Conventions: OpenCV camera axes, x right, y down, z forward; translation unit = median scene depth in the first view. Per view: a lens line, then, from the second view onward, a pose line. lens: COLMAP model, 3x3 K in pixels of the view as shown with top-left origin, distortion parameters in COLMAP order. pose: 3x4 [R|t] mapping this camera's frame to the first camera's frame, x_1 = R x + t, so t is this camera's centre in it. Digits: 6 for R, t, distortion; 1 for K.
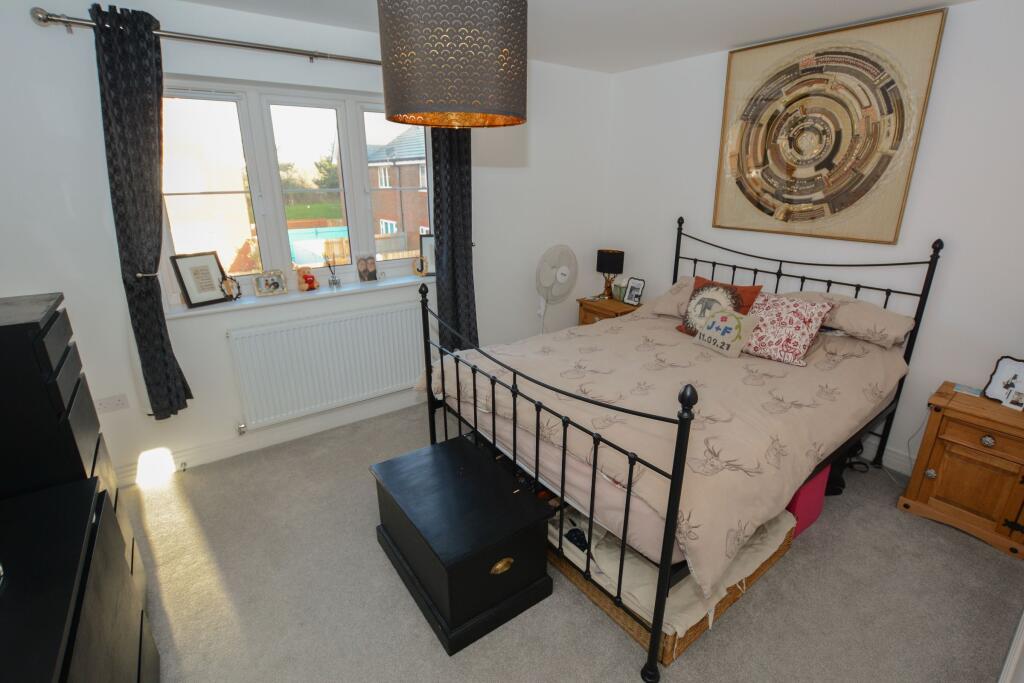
lens RADIAL K [[482.8, 0, 515.7], [0, 482.8, 356.9], [0, 0, 1]] dist [-0.018779, -0.000155]
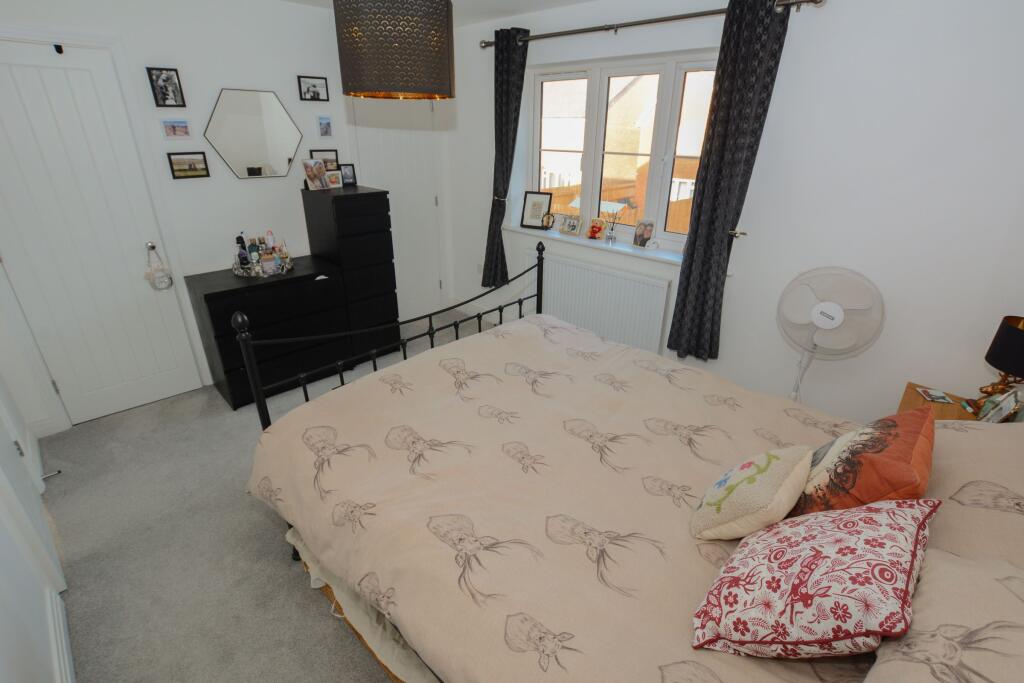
lens RADIAL K [[472.2, 0, 512.0], [0, 472.2, 341.5], [0, 0, 1]] dist [-0.000780, 0.000006]
pose [[0.156088, 0.402424, -0.902048, 0.793696], [-0.362646, 0.872812, 0.326630, -0.261426], [0.918762, 0.276141, 0.282173, 0.654938]]
